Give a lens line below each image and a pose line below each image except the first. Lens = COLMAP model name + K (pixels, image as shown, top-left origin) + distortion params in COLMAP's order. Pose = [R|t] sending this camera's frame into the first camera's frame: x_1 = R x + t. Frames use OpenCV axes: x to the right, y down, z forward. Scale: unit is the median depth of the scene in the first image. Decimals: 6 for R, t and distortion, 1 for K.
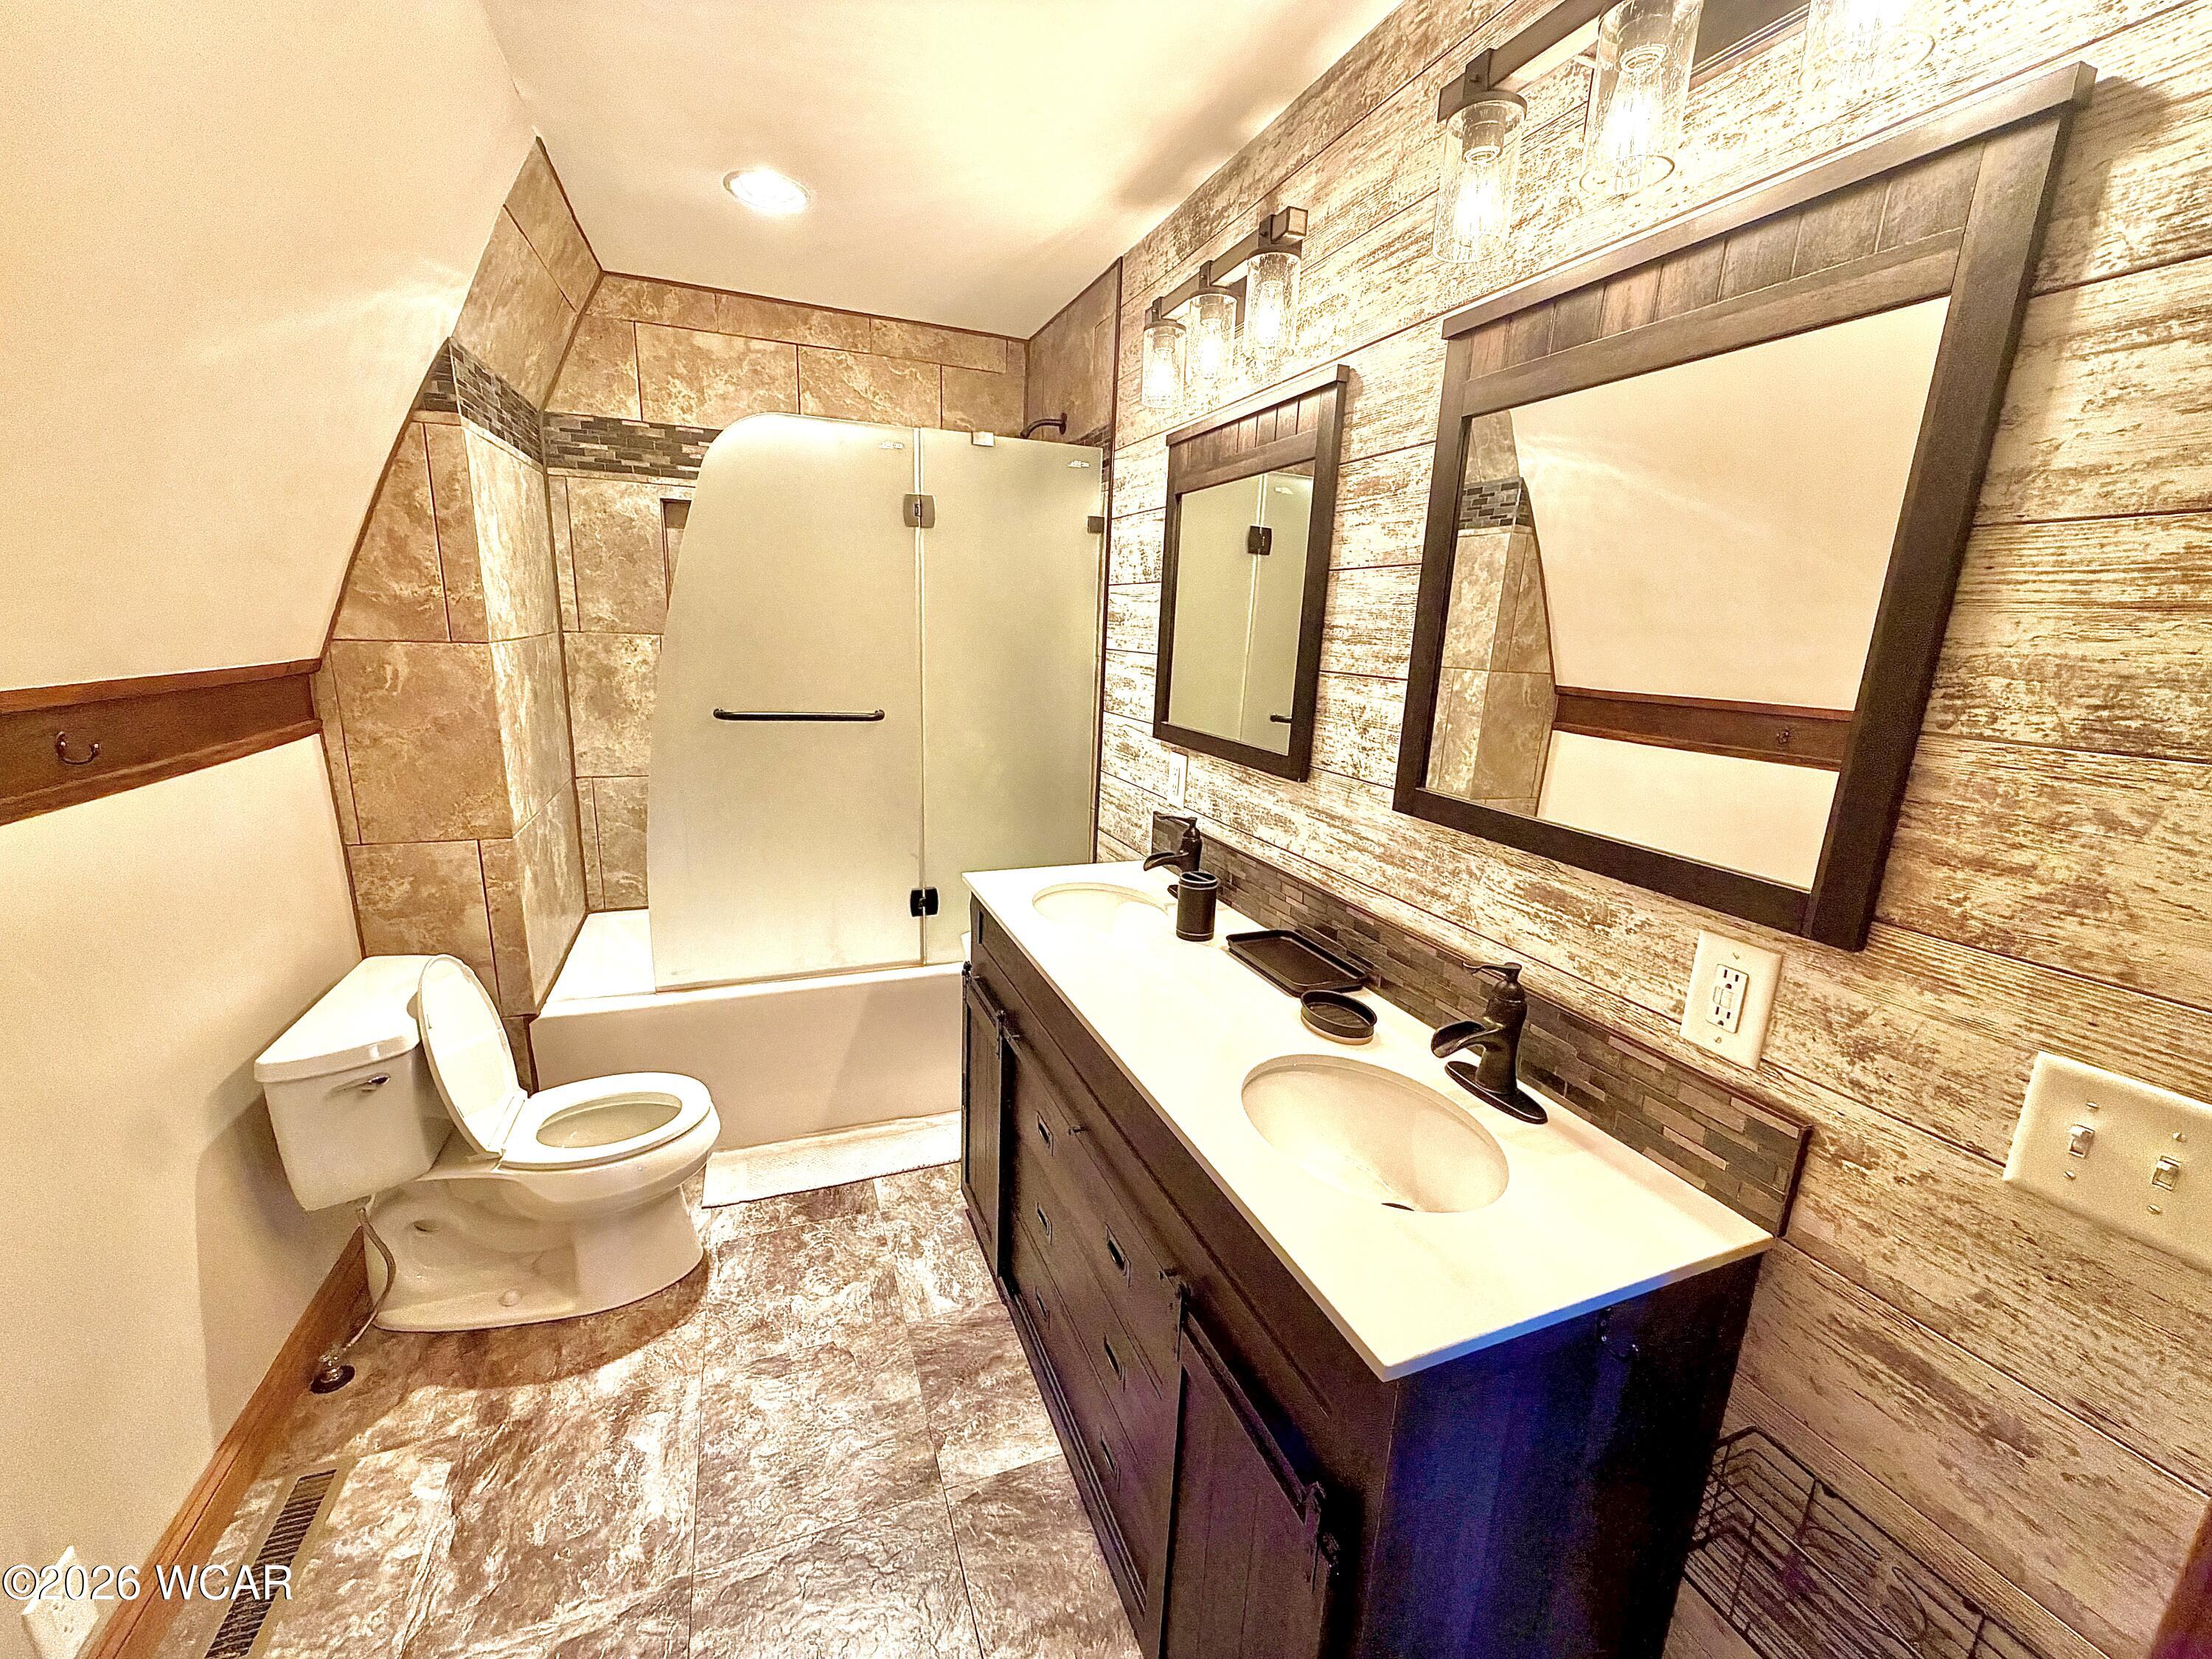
lens RADIAL K [[884.4, 0, 1098.7], [0, 884.4, 829.6], [0, 0, 1]] dist [-0.000225, -0.000148]
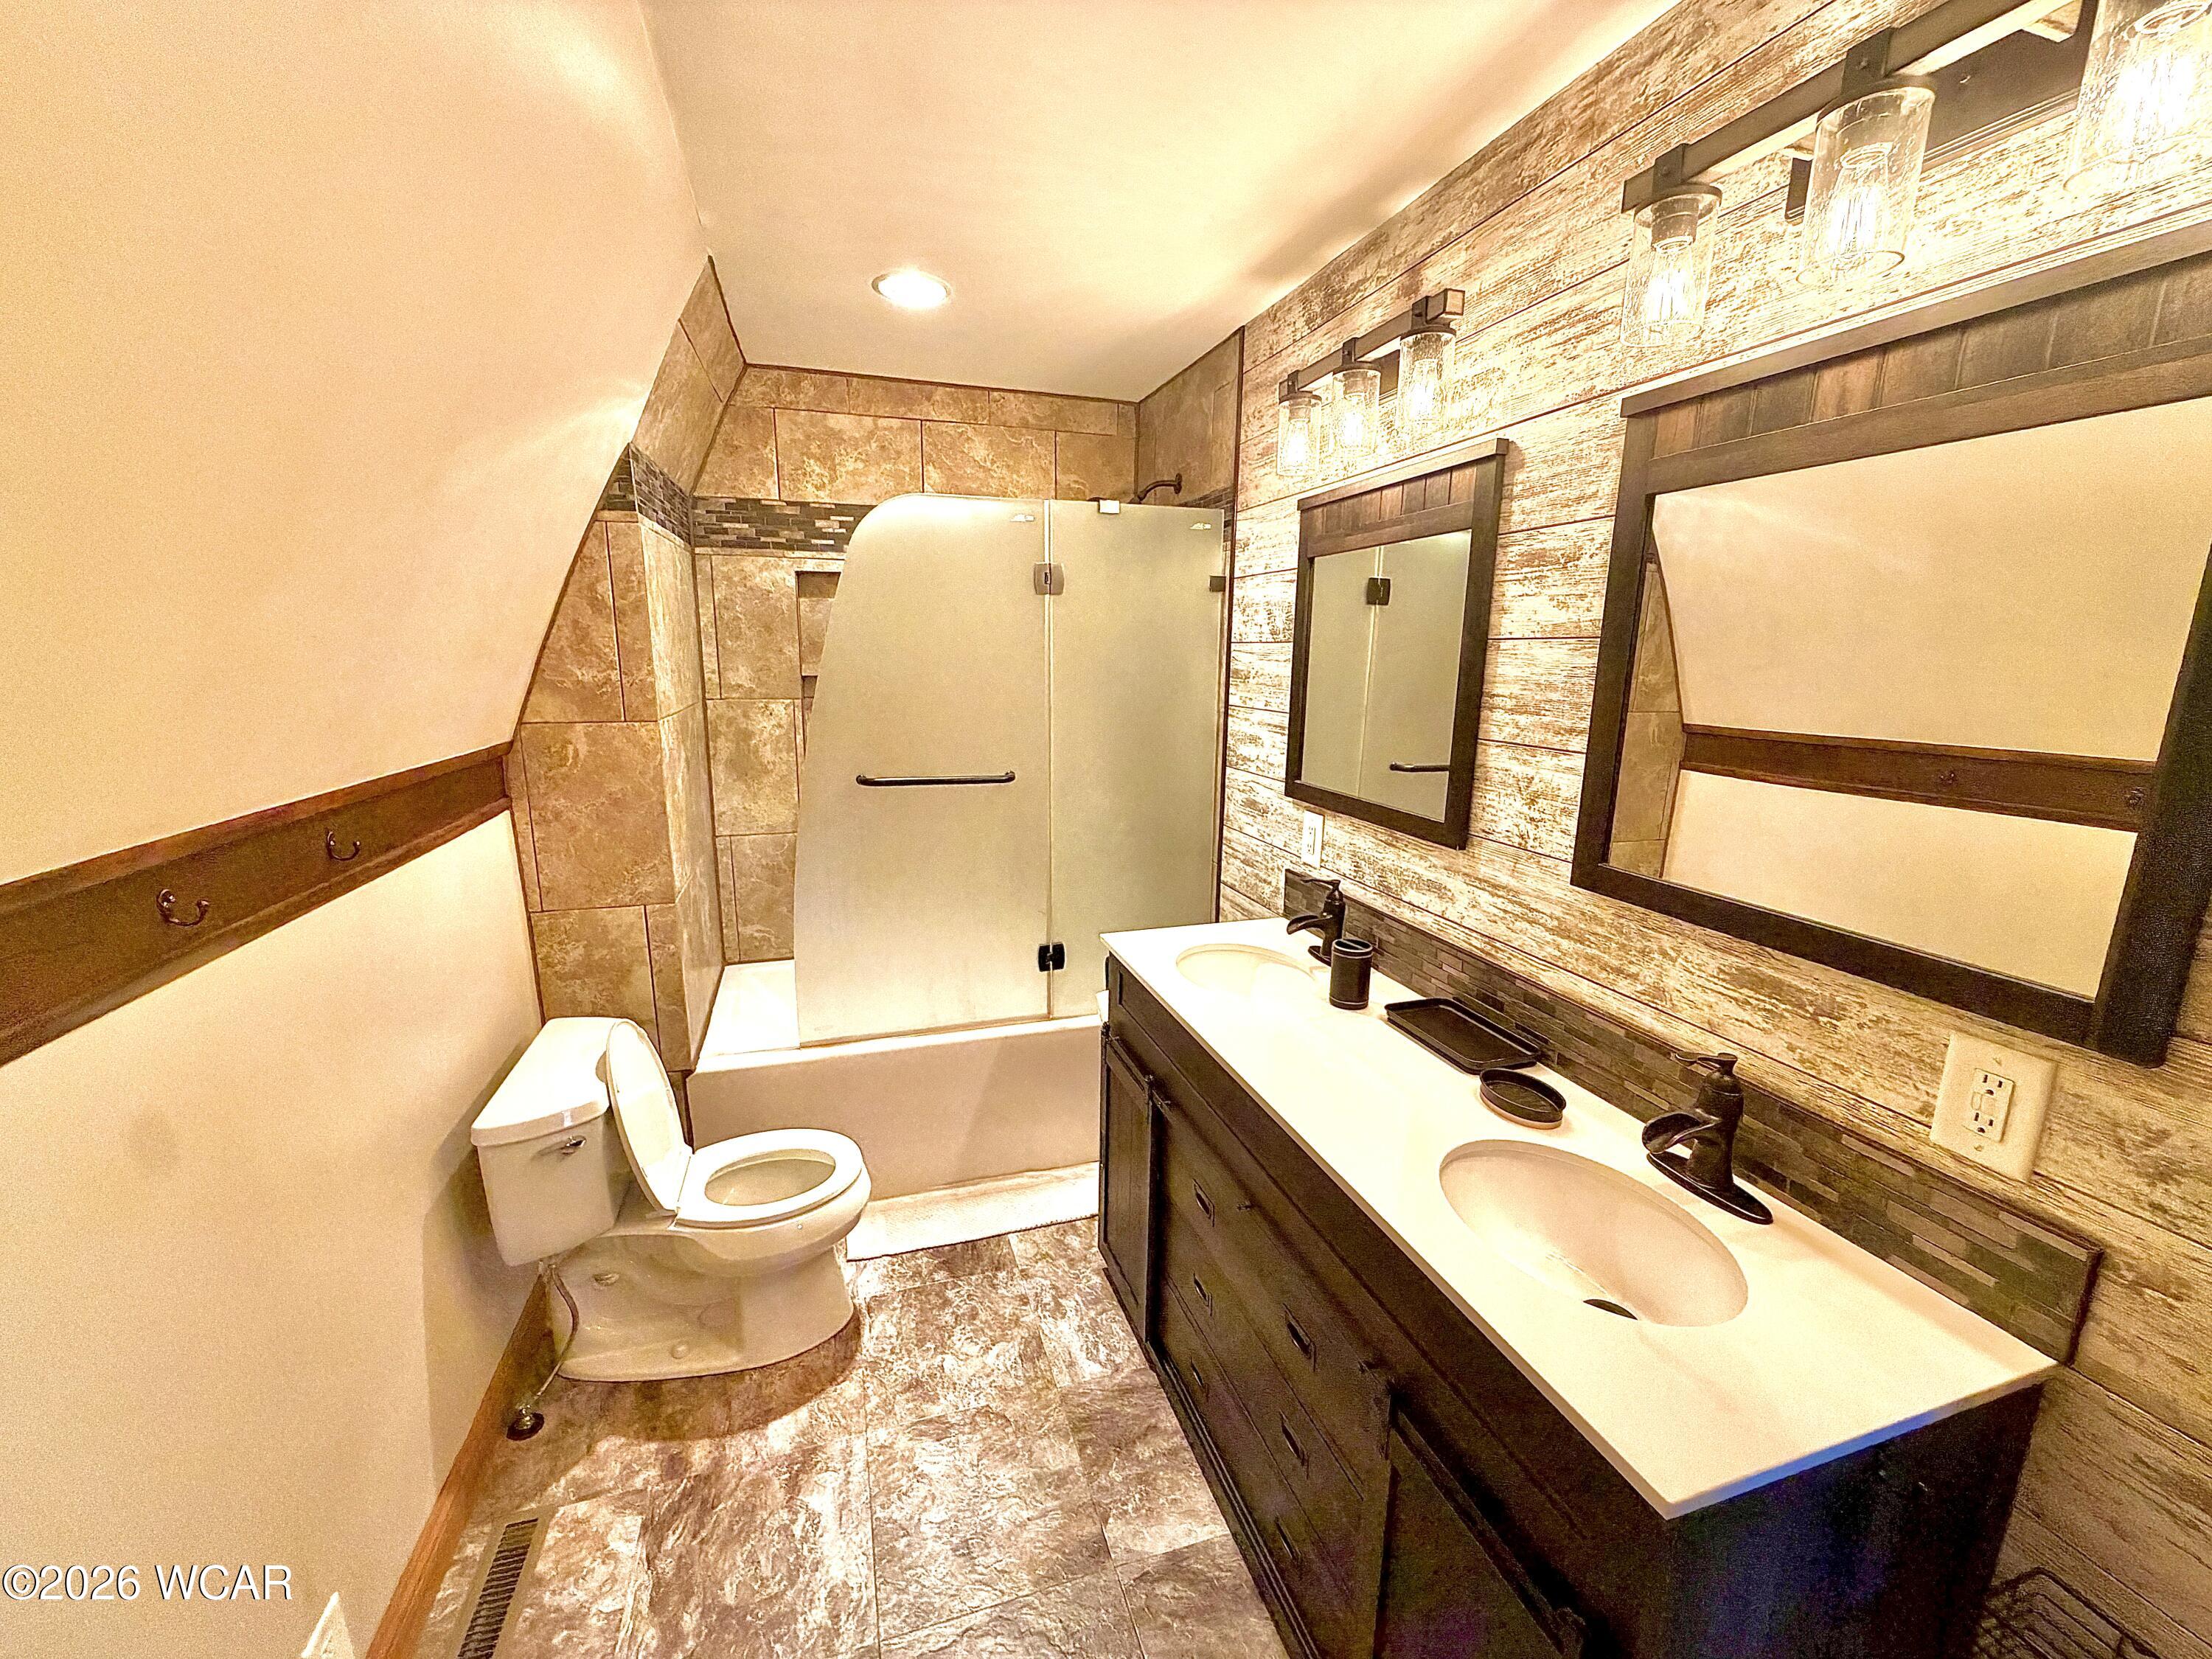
lens RADIAL K [[884.4, 0, 1098.0], [0, 884.4, 829.6], [0, 0, 1]] dist [-0.000225, -0.000148]
pose [[0.996908, -0.013523, -0.077401, -0.093108], [0.011170, 0.999465, -0.030755, -0.048148], [0.077776, 0.029795, 0.996526, -0.018377]]
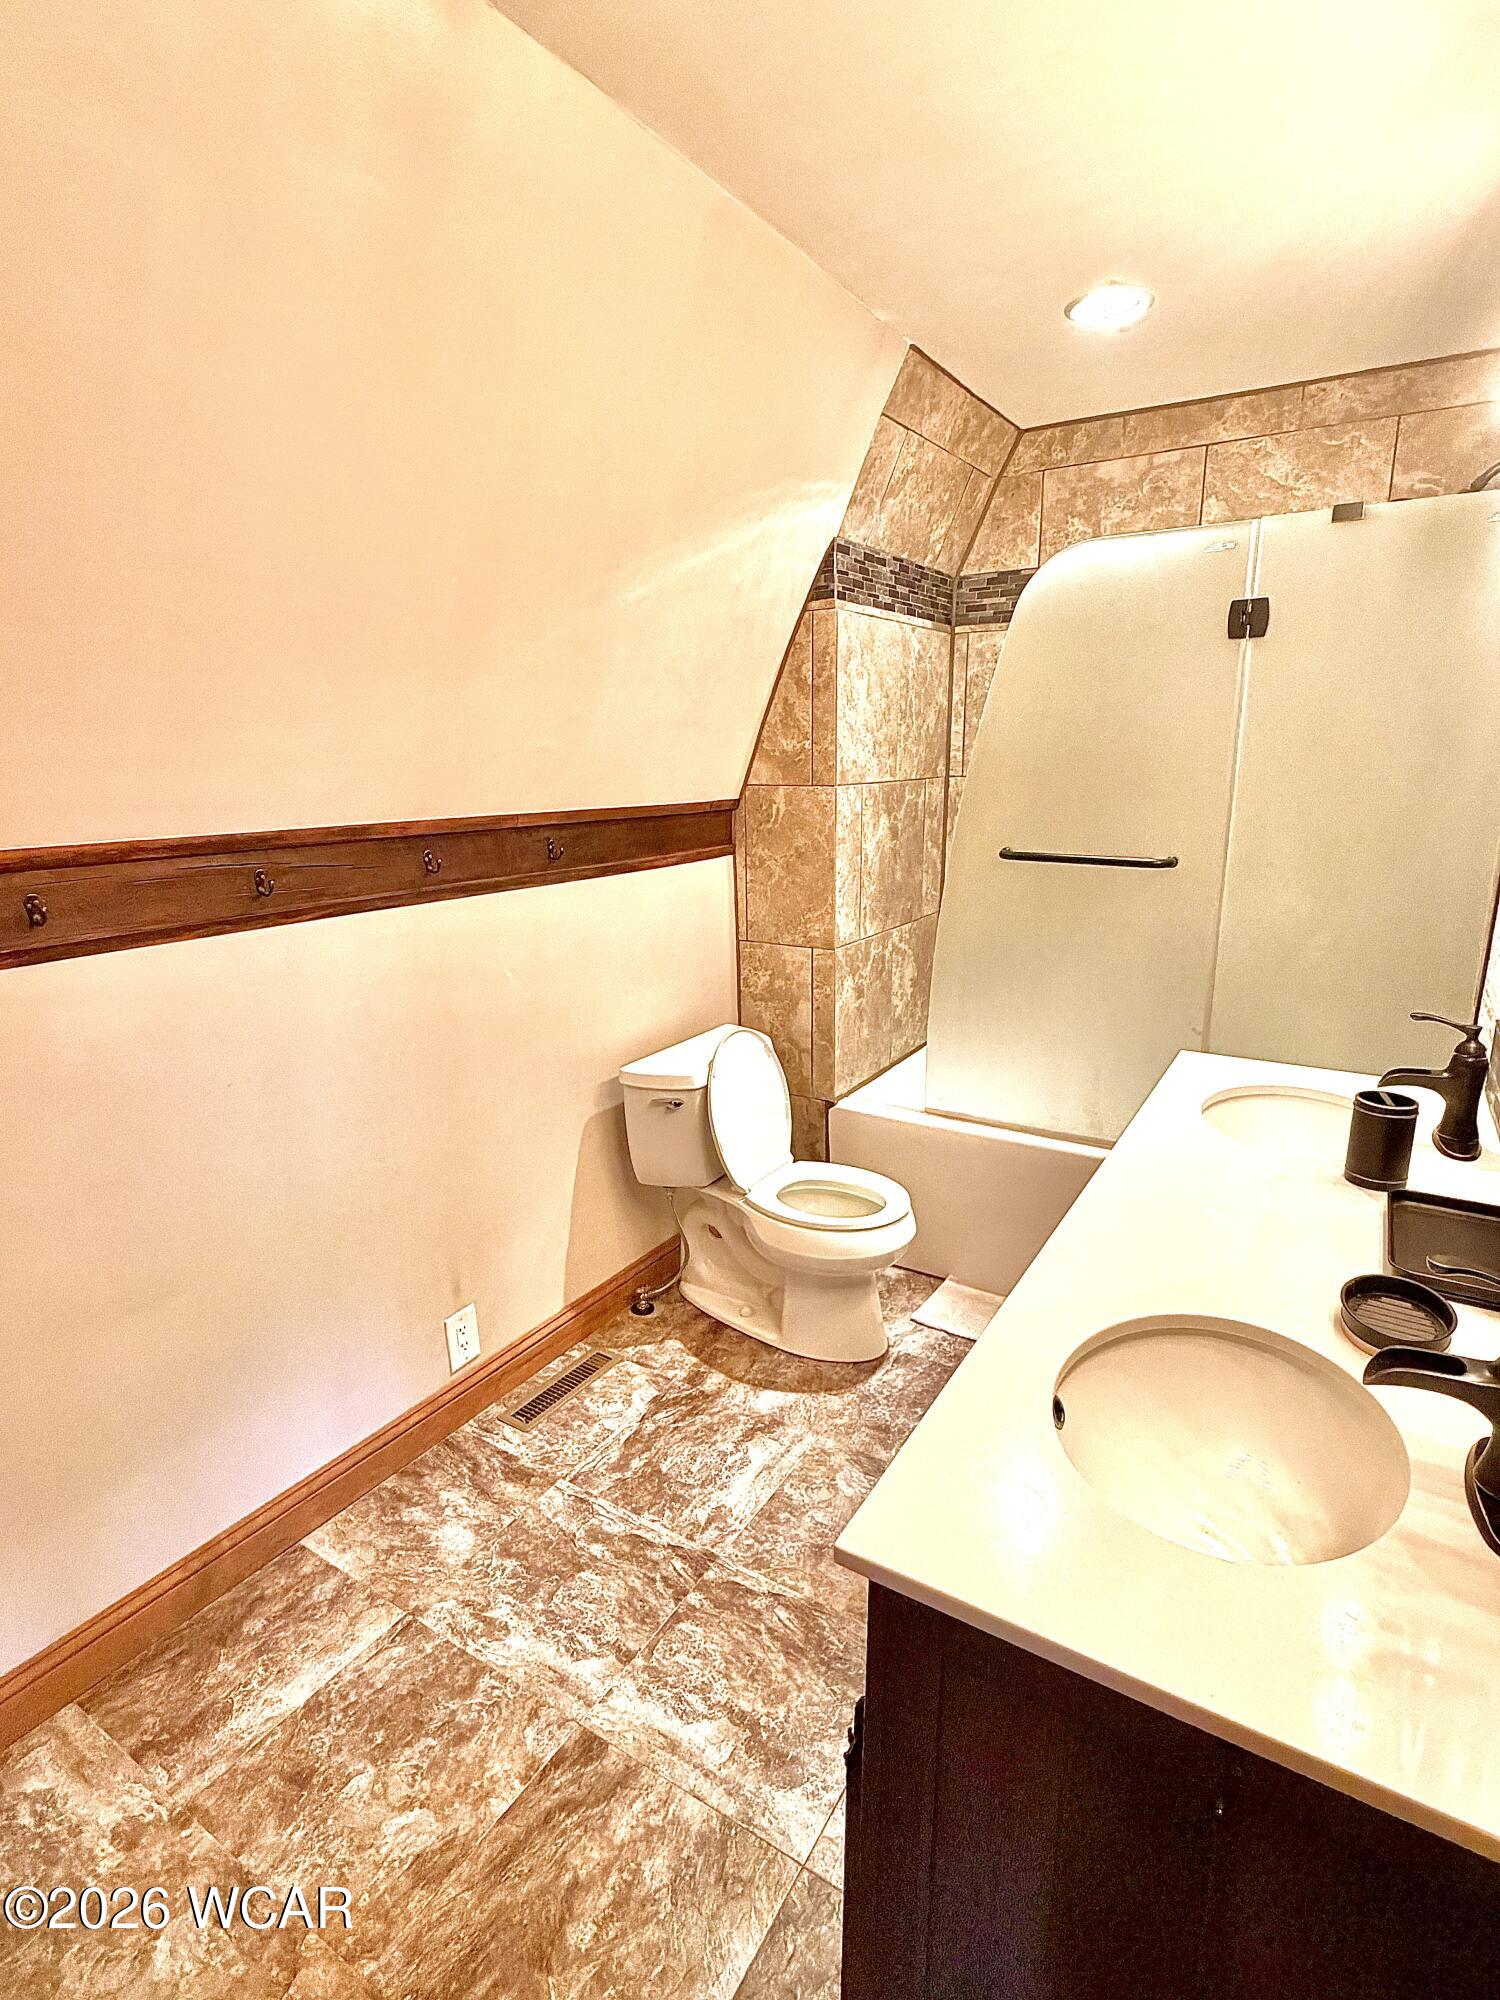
lens RADIAL K [[1016.1, 0, 750.0], [0, 1016.1, 997.2], [0, 0, 1]] dist [-0.000017, 0.000771]
pose [[0.594206, 0.145812, -0.790985, 0.434450], [-0.154382, 0.985821, 0.065754, -0.000469], [0.789358, 0.083042, 0.608292, 0.105663]]
